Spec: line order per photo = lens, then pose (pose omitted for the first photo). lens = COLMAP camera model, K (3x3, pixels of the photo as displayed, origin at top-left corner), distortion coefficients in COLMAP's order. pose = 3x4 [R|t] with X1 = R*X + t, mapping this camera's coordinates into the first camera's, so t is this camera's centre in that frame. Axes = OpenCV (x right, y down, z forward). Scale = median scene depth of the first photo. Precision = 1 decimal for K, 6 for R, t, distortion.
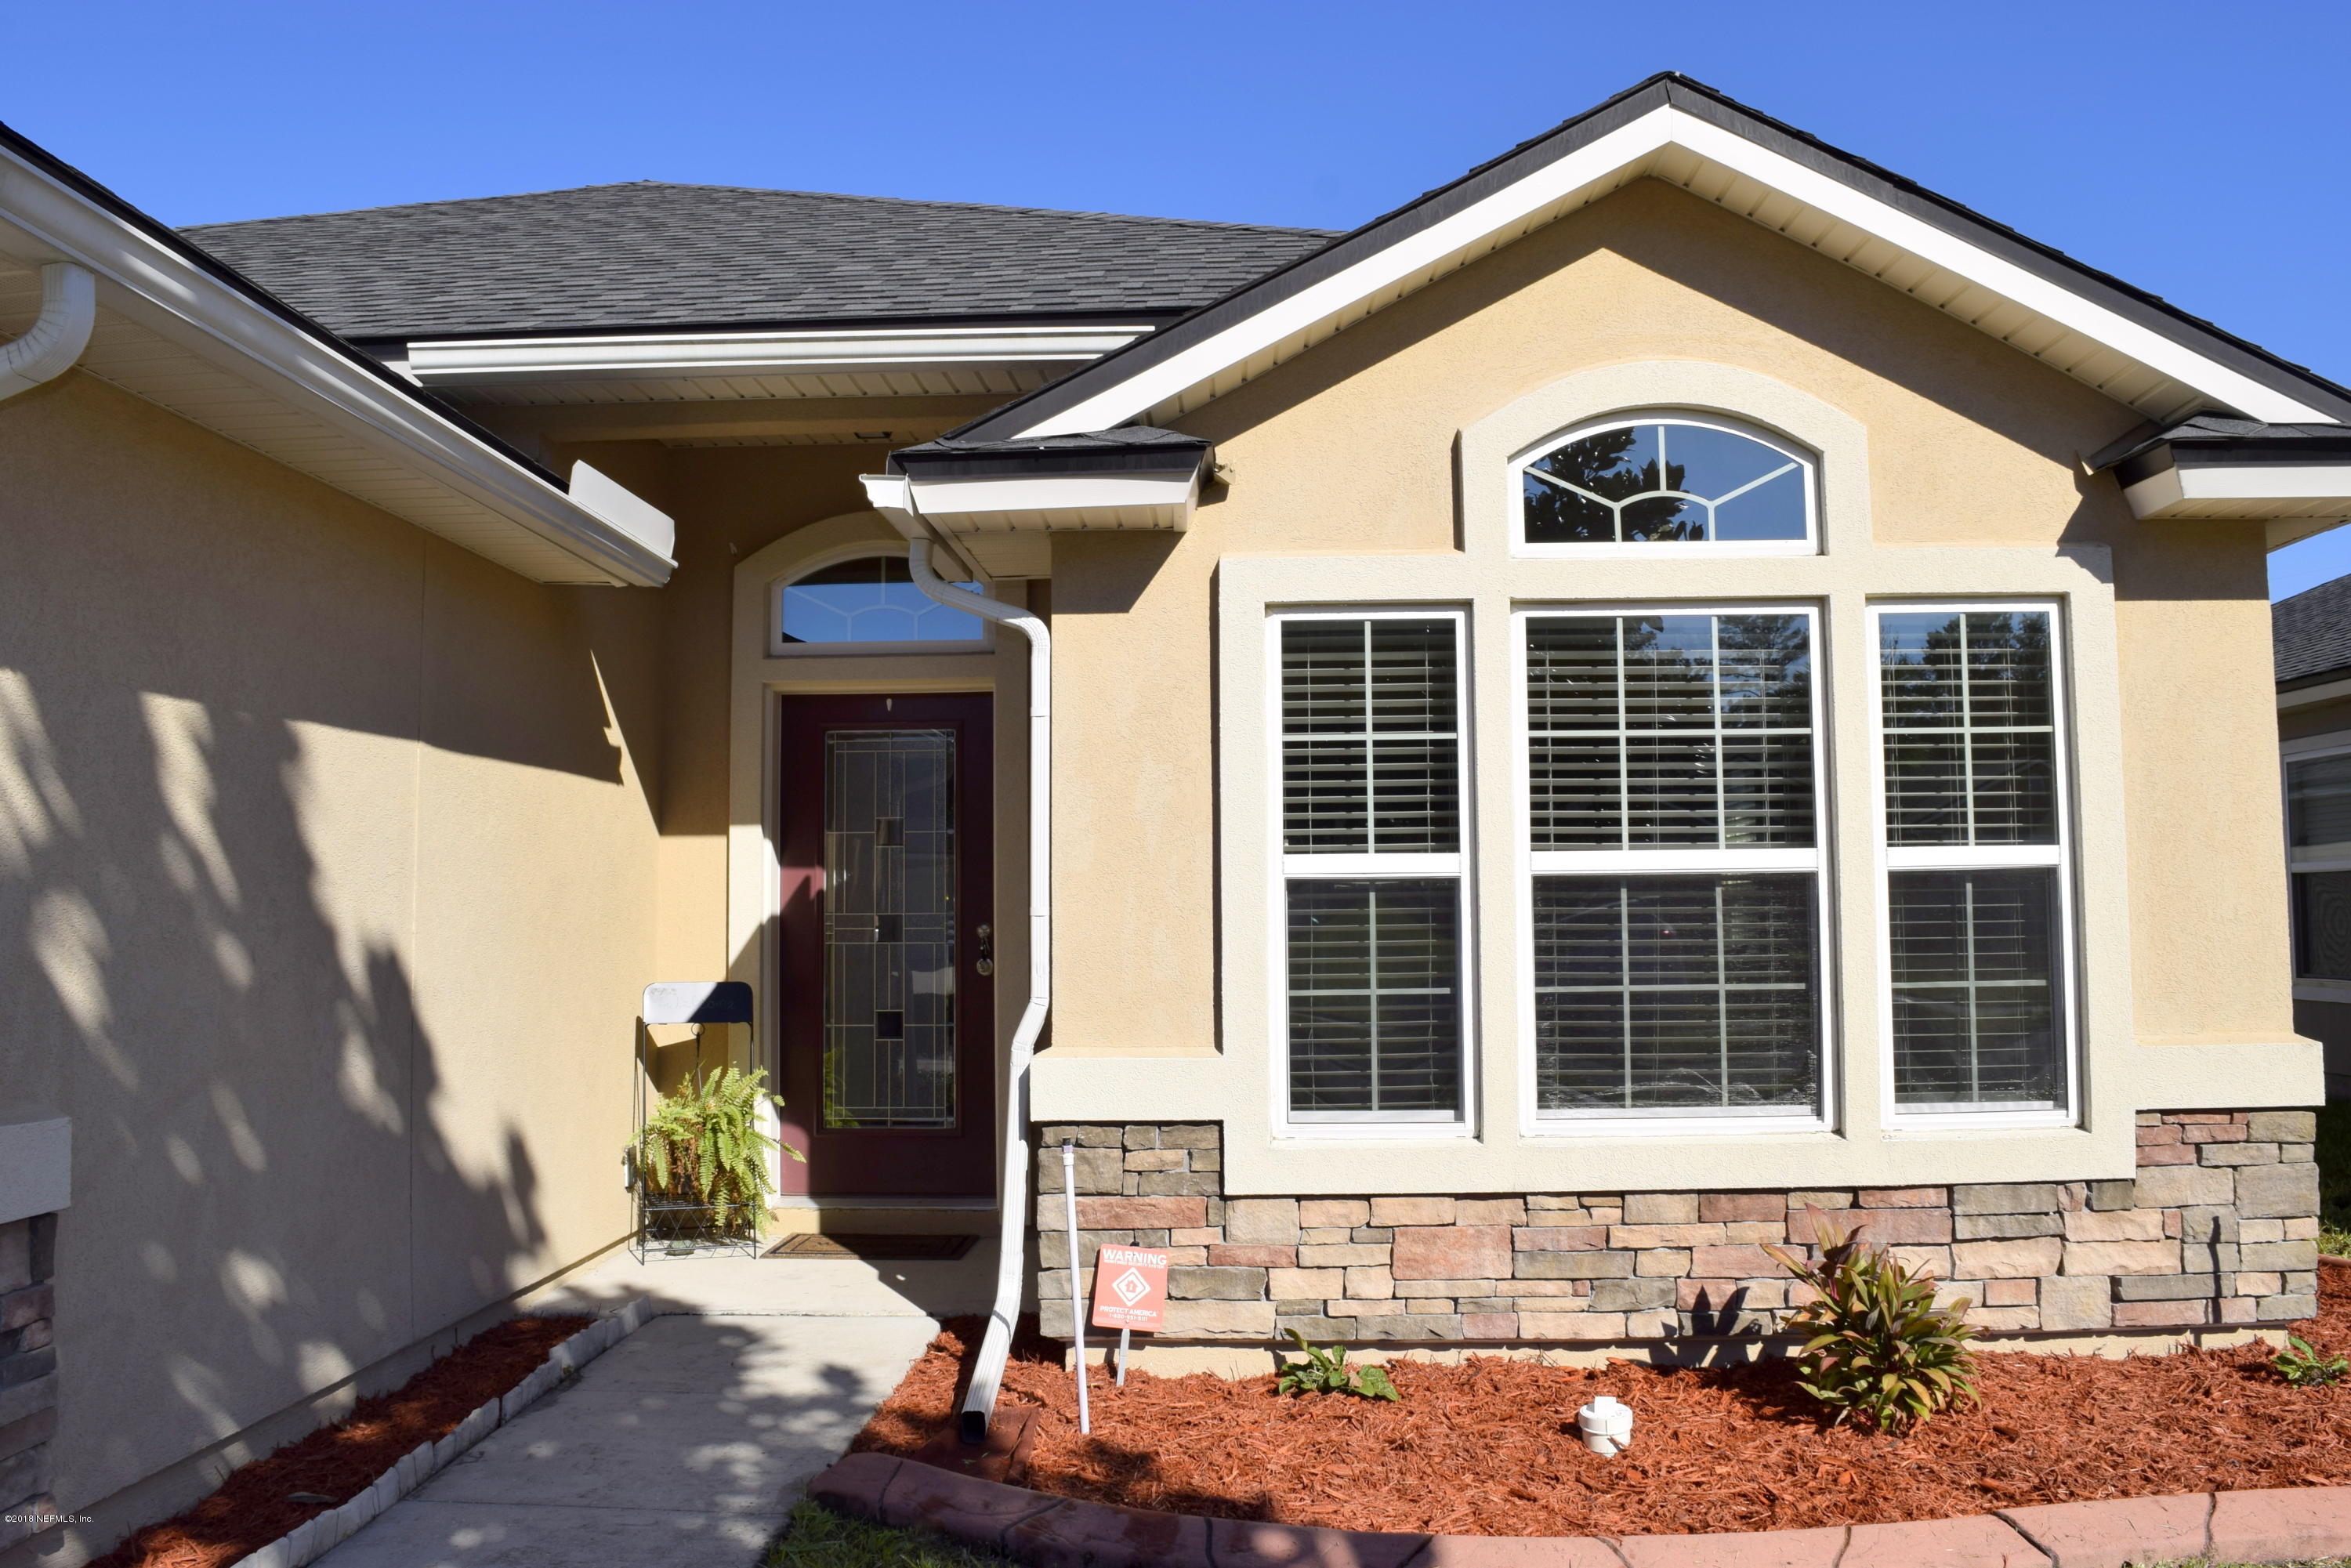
lens RADIAL K [[1838.7, 0, 1175.5], [0, 1838.7, 784.0], [0, 0, 1]] dist [-0.074574, -0.001210]
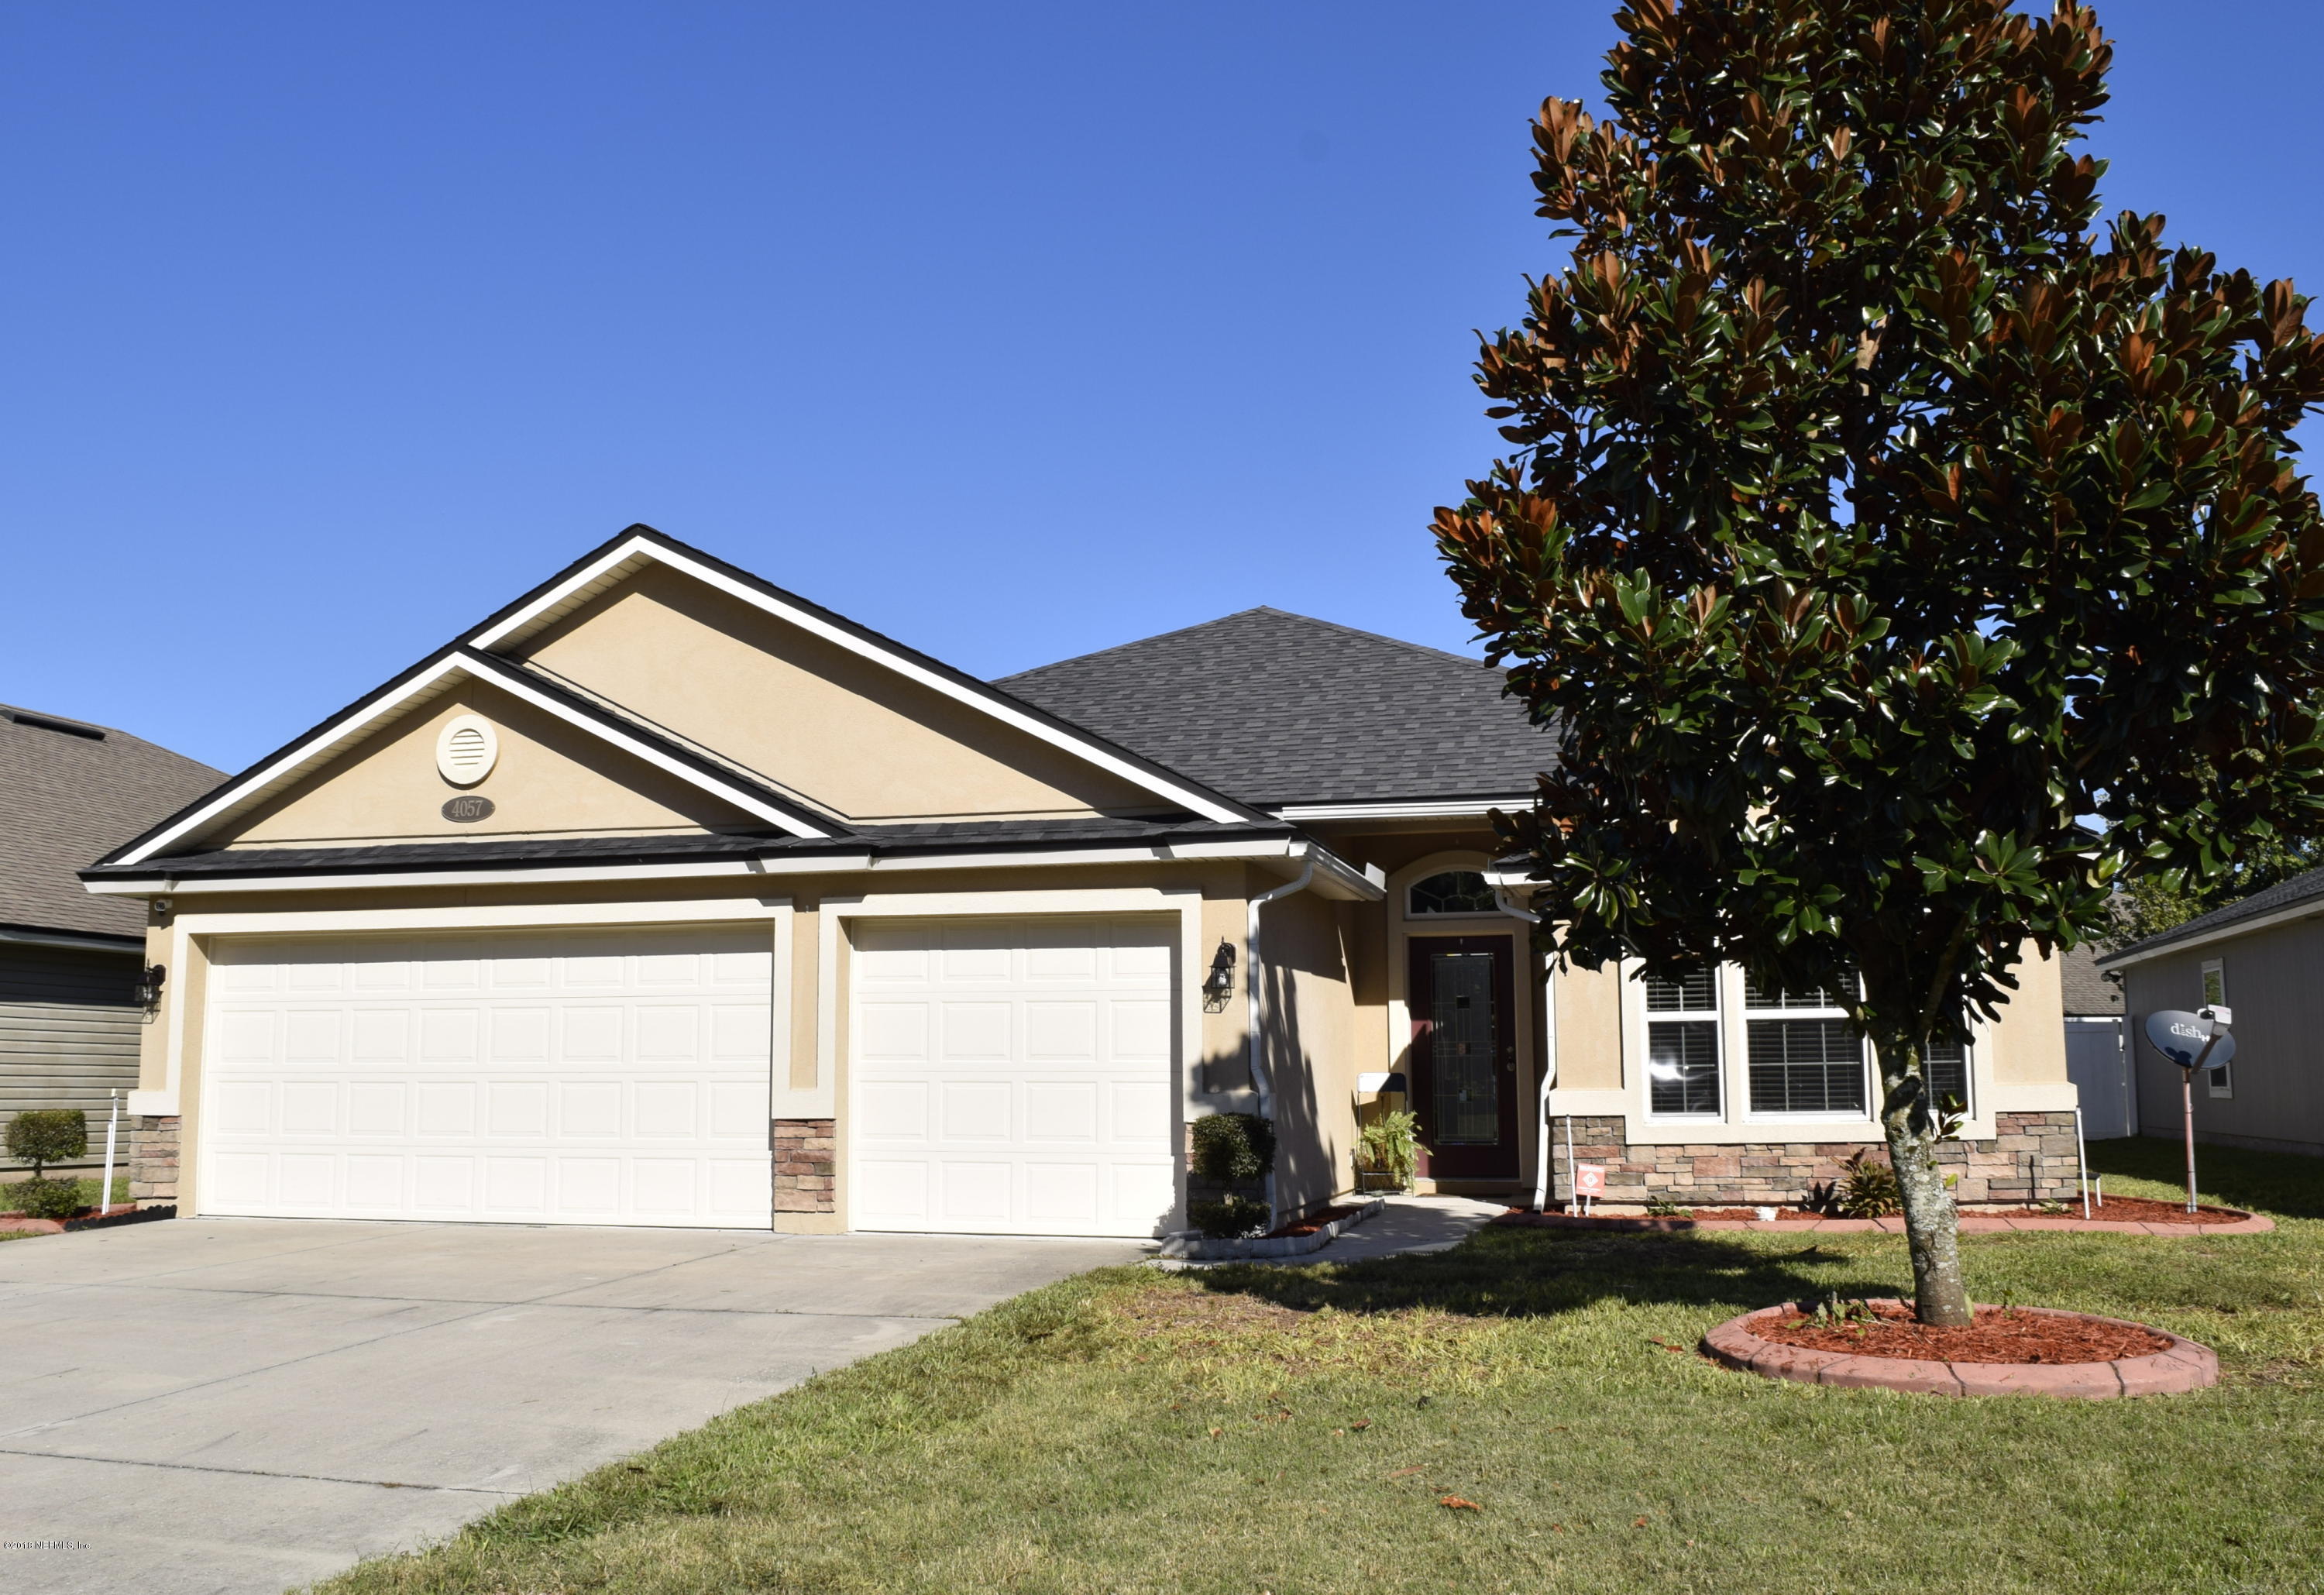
lens RADIAL K [[2003.5, 0, 1162.0], [0, 2003.5, 797.5], [0, 0, 1]] dist [-0.089304, 0.001456]
pose [[0.978334, -0.025918, -0.205403, -0.025227], [0.011293, 0.997337, -0.072056, -0.068976], [0.206723, 0.068175, 0.976021, -1.903252]]
